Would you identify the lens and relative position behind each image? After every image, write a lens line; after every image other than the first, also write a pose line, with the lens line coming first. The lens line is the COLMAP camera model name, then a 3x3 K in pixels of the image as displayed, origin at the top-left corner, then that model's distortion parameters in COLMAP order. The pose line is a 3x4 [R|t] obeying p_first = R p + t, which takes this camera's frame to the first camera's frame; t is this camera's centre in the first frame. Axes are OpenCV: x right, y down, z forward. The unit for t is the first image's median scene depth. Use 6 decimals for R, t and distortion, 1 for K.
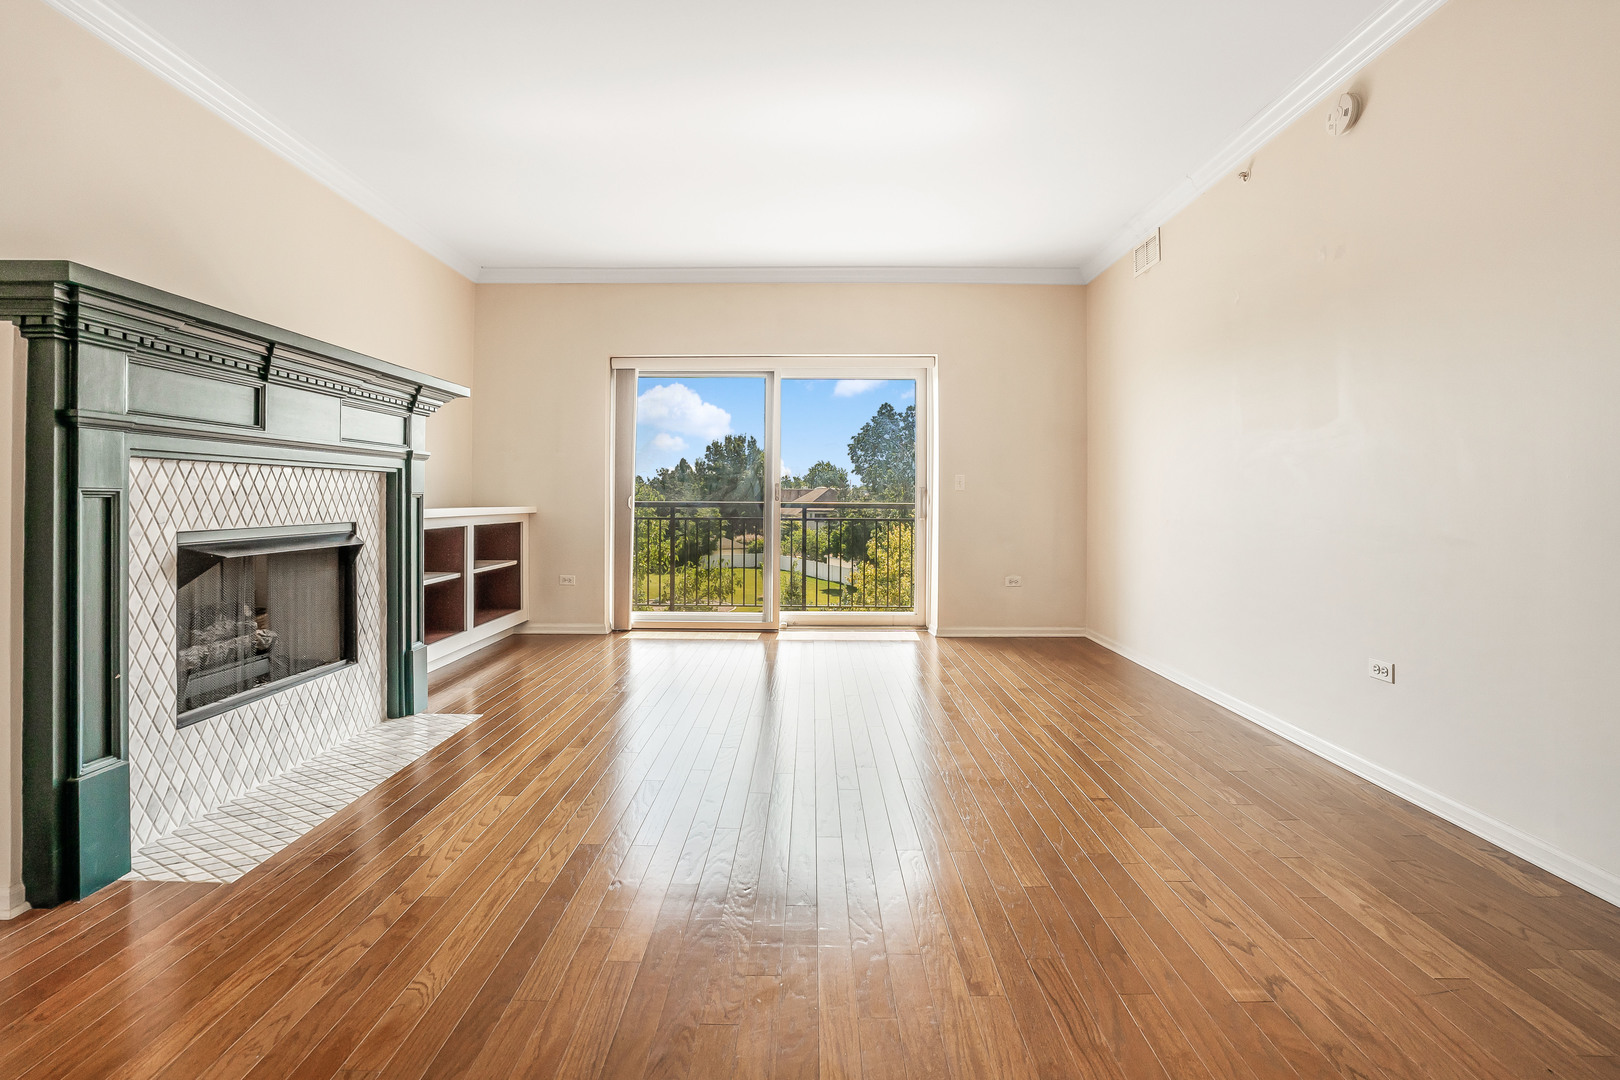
lens RADIAL K [[770.6, 0, 804.3], [0, 770.6, 491.5], [0, 0, 1]] dist [-0.045048, 0.014928]
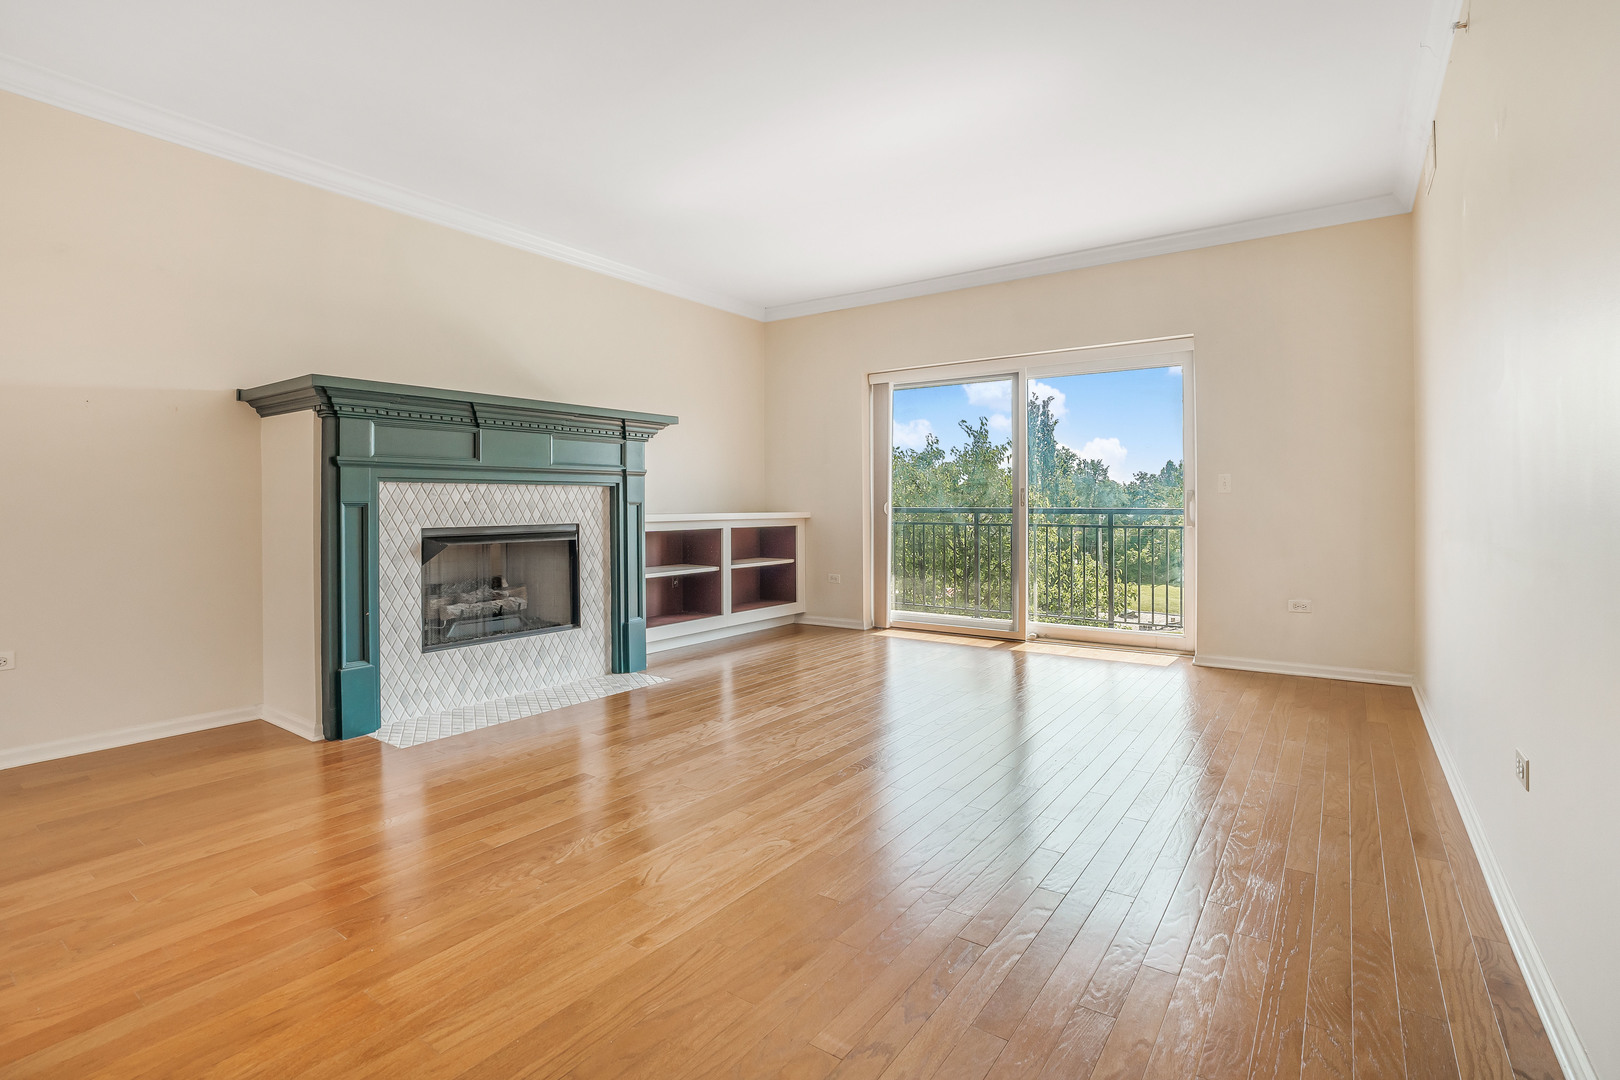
lens RADIAL K [[770.6, 0, 807.0], [0, 770.6, 500.5], [0, 0, 1]] dist [-0.045048, 0.014928]
pose [[0.817610, -0.009535, -0.575694, 0.493144], [0.011655, 0.999932, -0.000009, 0.003133], [0.575655, -0.006702, 0.817665, 0.103549]]
